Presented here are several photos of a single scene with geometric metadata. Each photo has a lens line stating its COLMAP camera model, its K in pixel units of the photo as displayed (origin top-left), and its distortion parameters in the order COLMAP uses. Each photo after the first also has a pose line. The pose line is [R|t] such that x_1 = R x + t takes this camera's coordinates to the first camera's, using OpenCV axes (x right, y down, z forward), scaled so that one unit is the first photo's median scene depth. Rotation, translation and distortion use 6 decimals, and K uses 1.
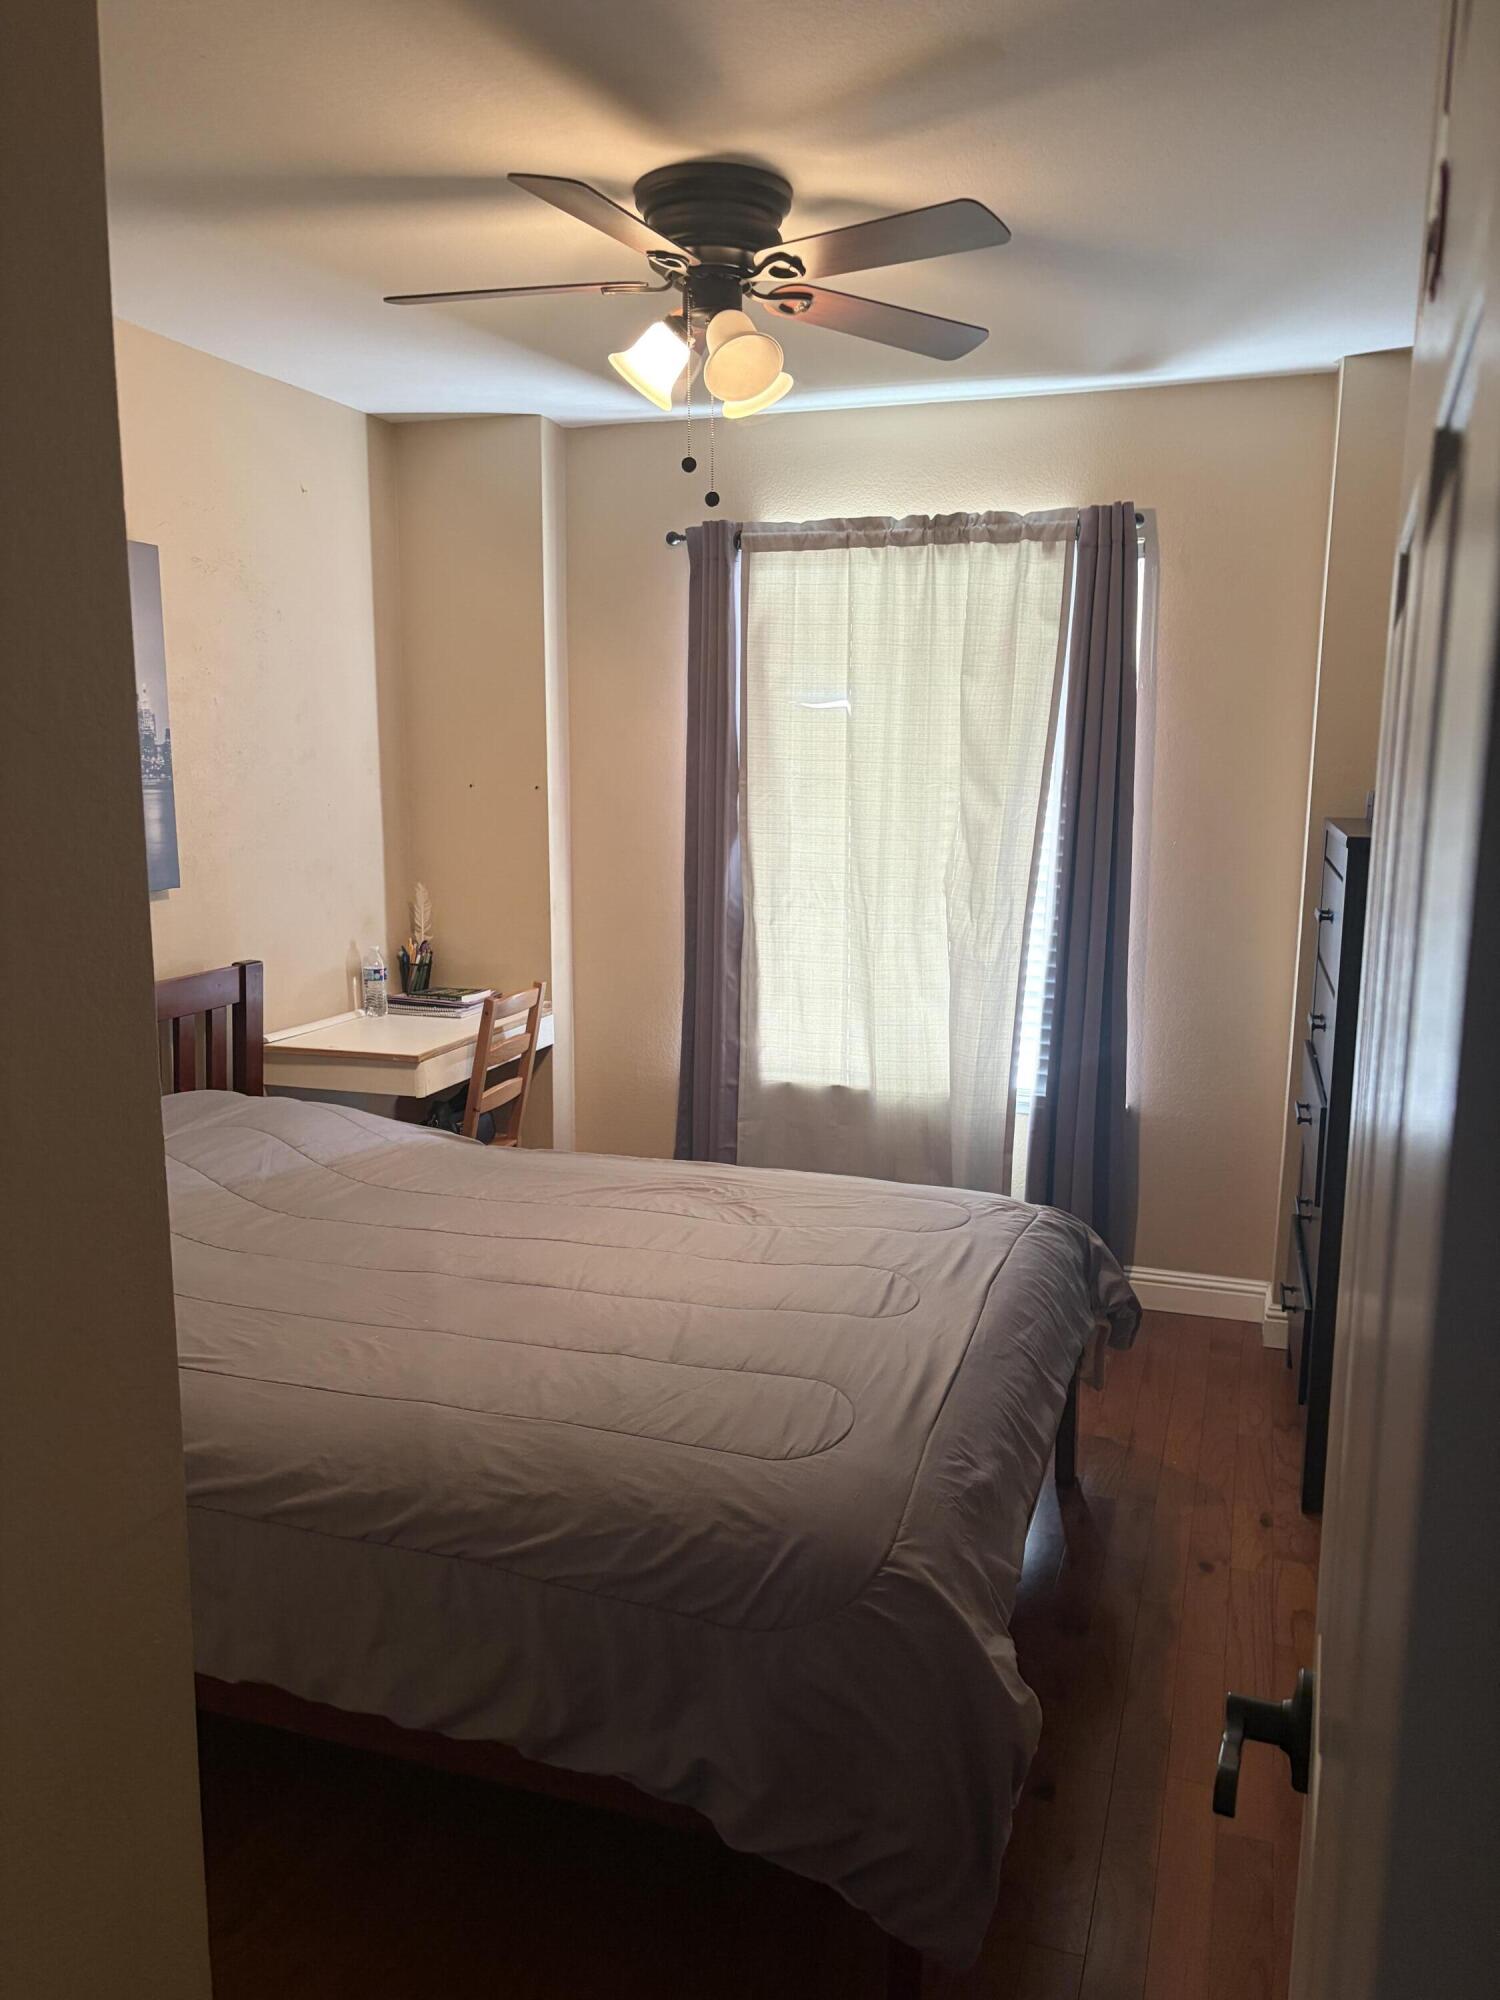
lens RADIAL K [[1505.0, 0, 752.6], [0, 1505.0, 1001.5], [0, 0, 1]] dist [0.025955, -0.032759]
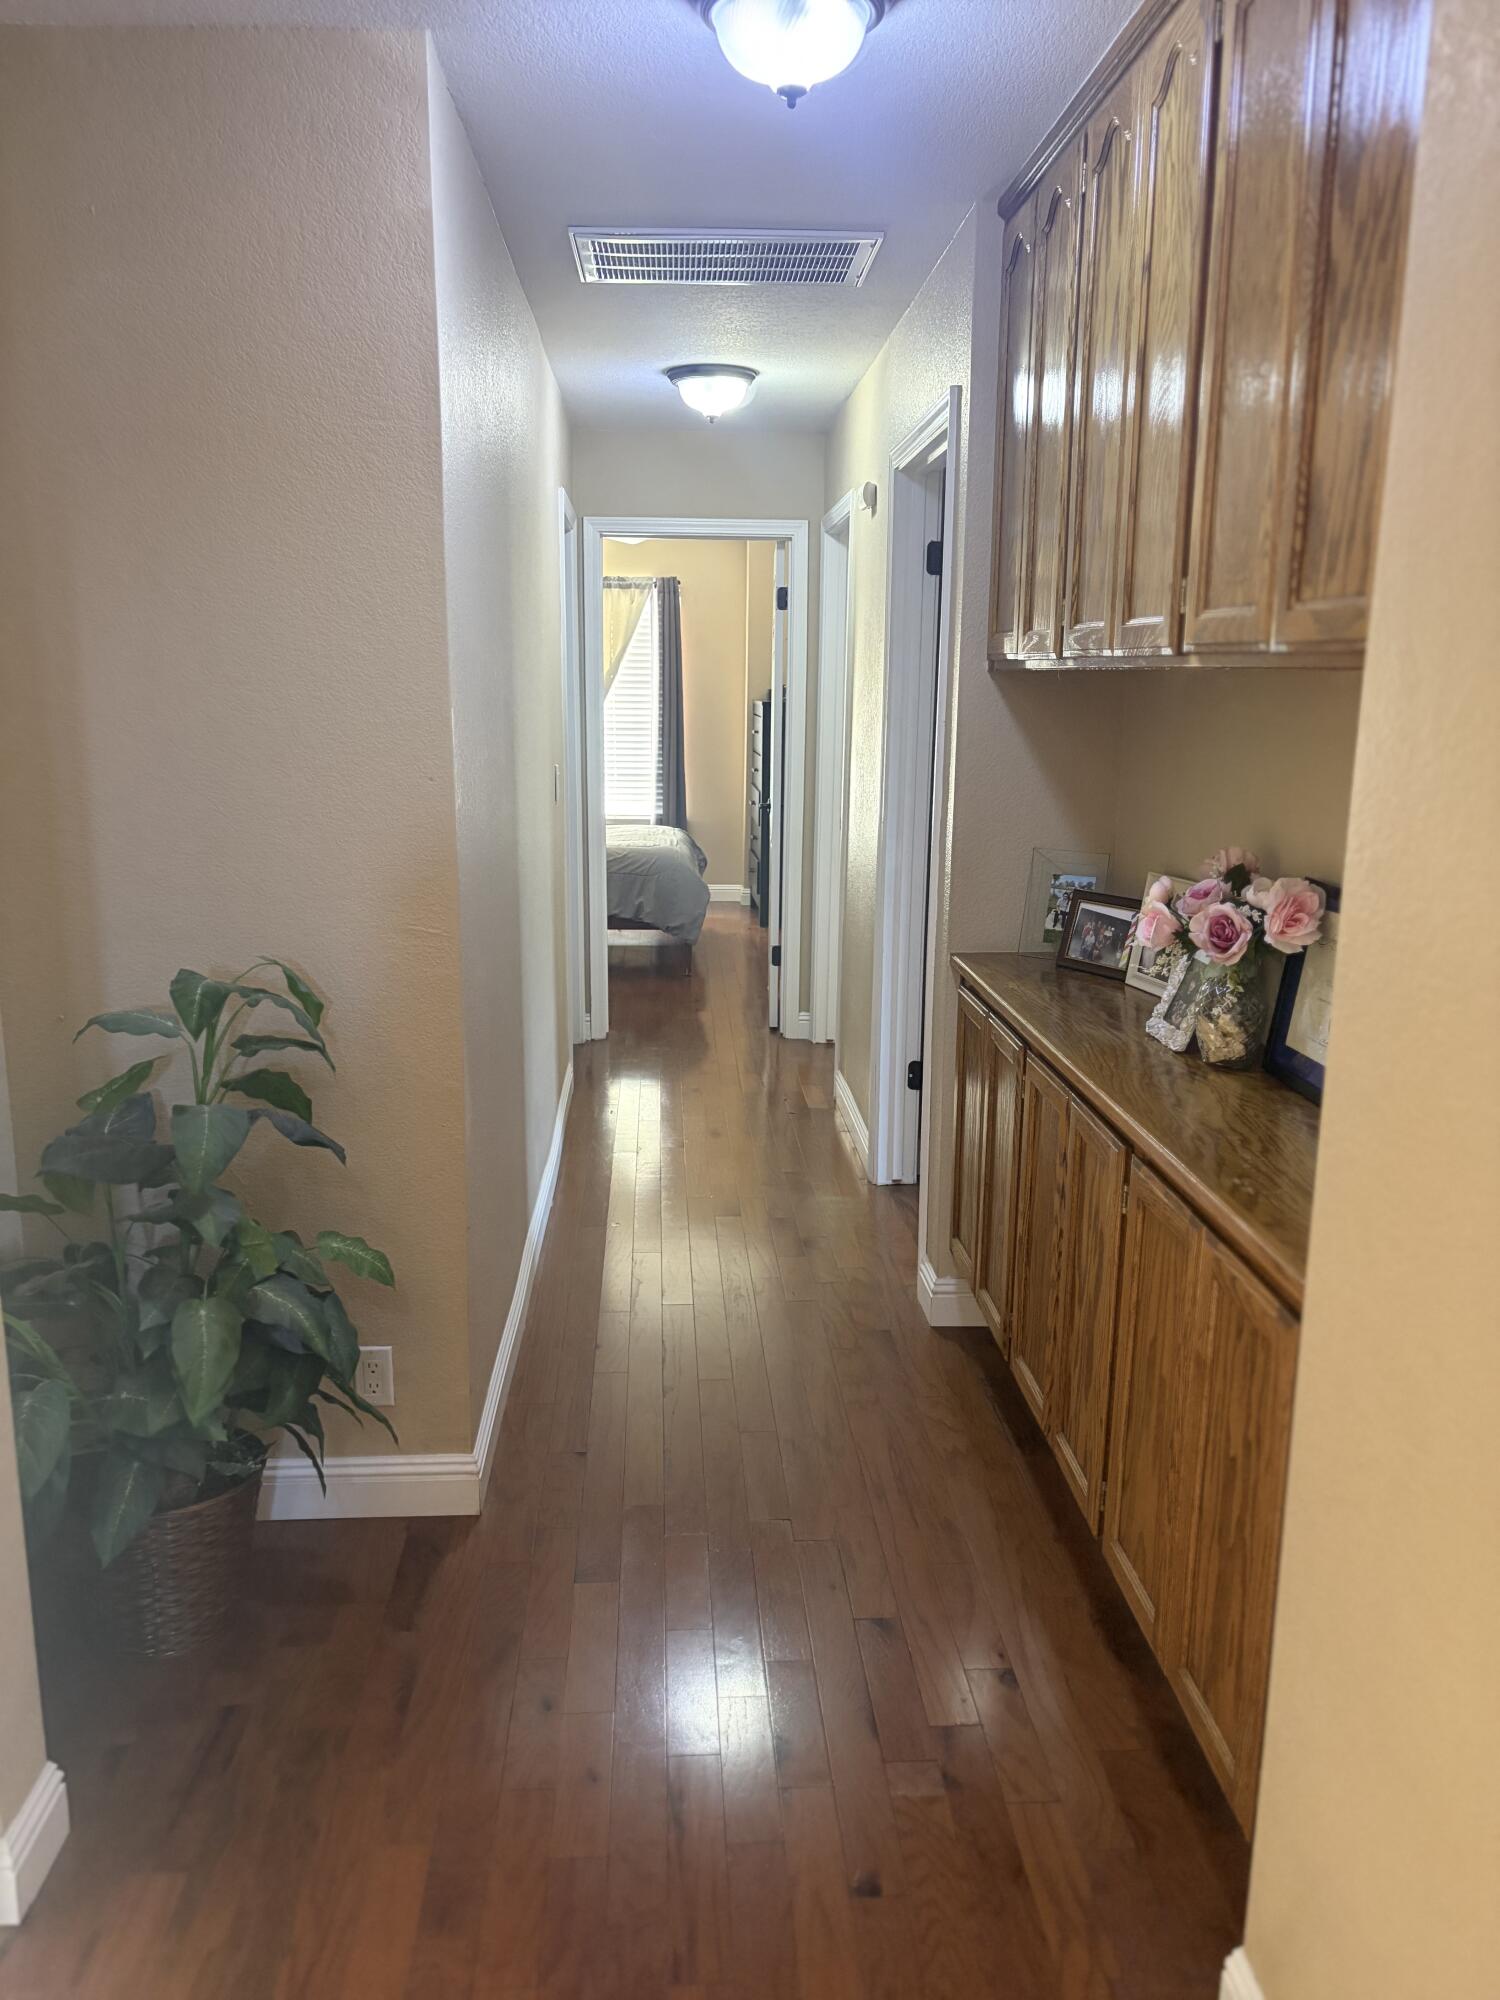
lens RADIAL K [[1505.0, 0, 749.4], [0, 1505.0, 999.5], [0, 0, 1]] dist [0.025955, -0.032759]
pose [[0.934328, -0.030613, 0.355097, -0.532593], [0.051644, 0.997418, -0.049896, 0.490561], [-0.352653, 0.064958, 0.933497, -1.306557]]
